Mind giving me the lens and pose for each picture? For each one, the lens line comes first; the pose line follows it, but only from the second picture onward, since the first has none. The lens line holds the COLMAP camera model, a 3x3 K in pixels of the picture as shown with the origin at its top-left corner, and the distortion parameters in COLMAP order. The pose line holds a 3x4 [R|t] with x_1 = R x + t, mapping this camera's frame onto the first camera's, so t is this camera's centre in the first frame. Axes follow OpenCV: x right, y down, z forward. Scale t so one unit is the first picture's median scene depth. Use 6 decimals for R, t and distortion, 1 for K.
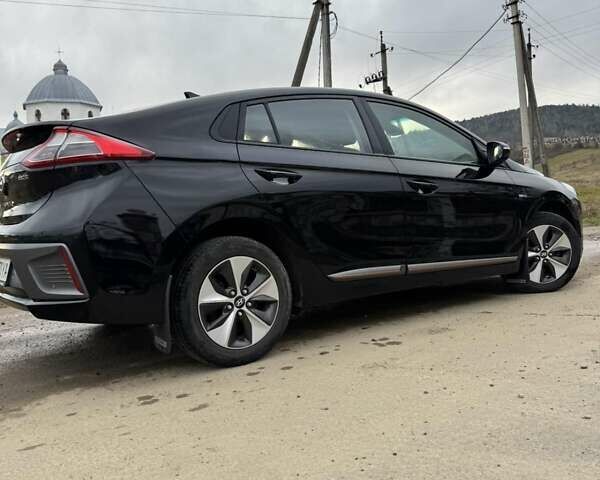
lens RADIAL K [[556.4, 0, 300.0], [0, 556.4, 240.0], [0, 0, 1]] dist [0.177465, -0.367576]
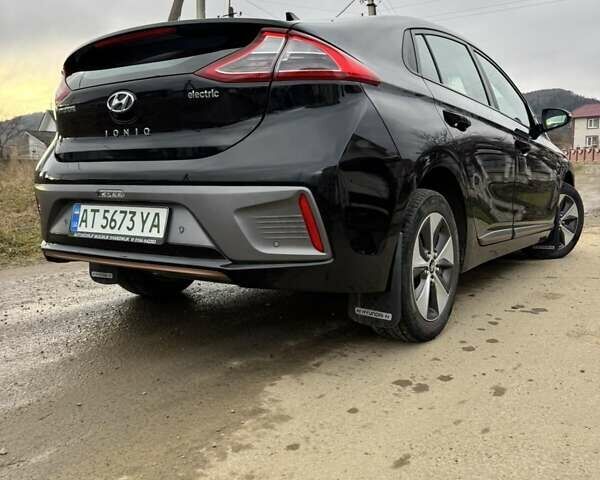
lens RADIAL K [[556.4, 0, 300.0], [0, 556.4, 240.0], [0, 0, 1]] dist [0.177465, -0.367576]
pose [[0.944973, 0.011261, 0.326956, -0.566891], [-0.027586, 0.998591, 0.045338, 0.036866], [-0.325984, -0.051862, 0.943951, 0.253942]]
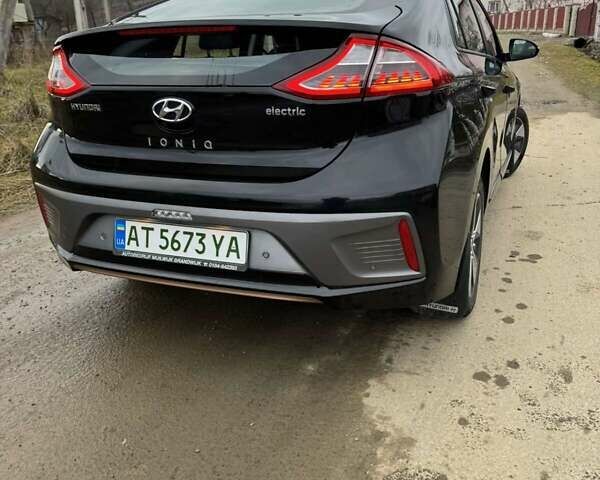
lens RADIAL K [[556.4, 0, 300.0], [0, 556.4, 240.0], [0, 0, 1]] dist [0.177465, -0.367576]
pose [[0.856551, -0.140145, 0.496668, -0.766924], [0.010237, 0.966845, 0.255160, -0.123909], [-0.515960, -0.213473, 0.829587, 0.393335]]
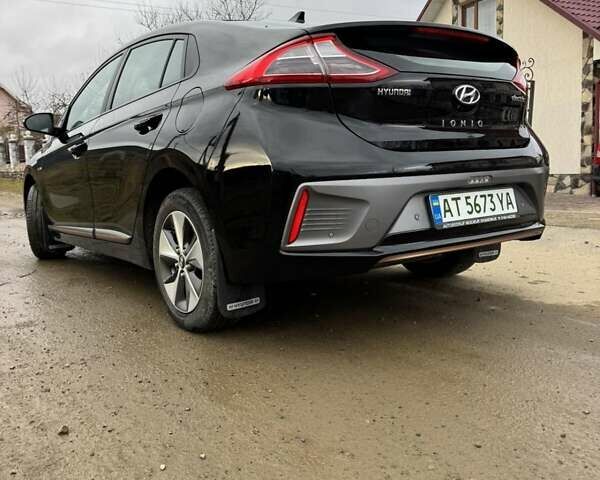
lens RADIAL K [[556.4, 0, 300.0], [0, 556.4, 240.0], [0, 0, 1]] dist [0.177465, -0.367576]
pose [[0.004955, -0.077257, 0.996999, -1.362625], [0.093227, 0.992705, 0.076460, 0.016359], [-0.995633, 0.092568, 0.012122, 1.288227]]
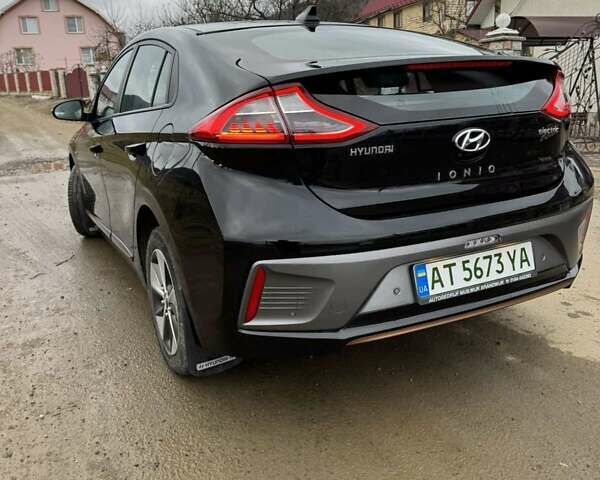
lens RADIAL K [[556.4, 0, 300.0], [0, 556.4, 240.0], [0, 0, 1]] dist [0.177465, -0.367576]
pose [[0.166049, -0.209504, 0.963606, -1.251443], [0.090727, 0.976272, 0.196624, -0.138762], [-0.981935, 0.054776, 0.181116, 1.129358]]
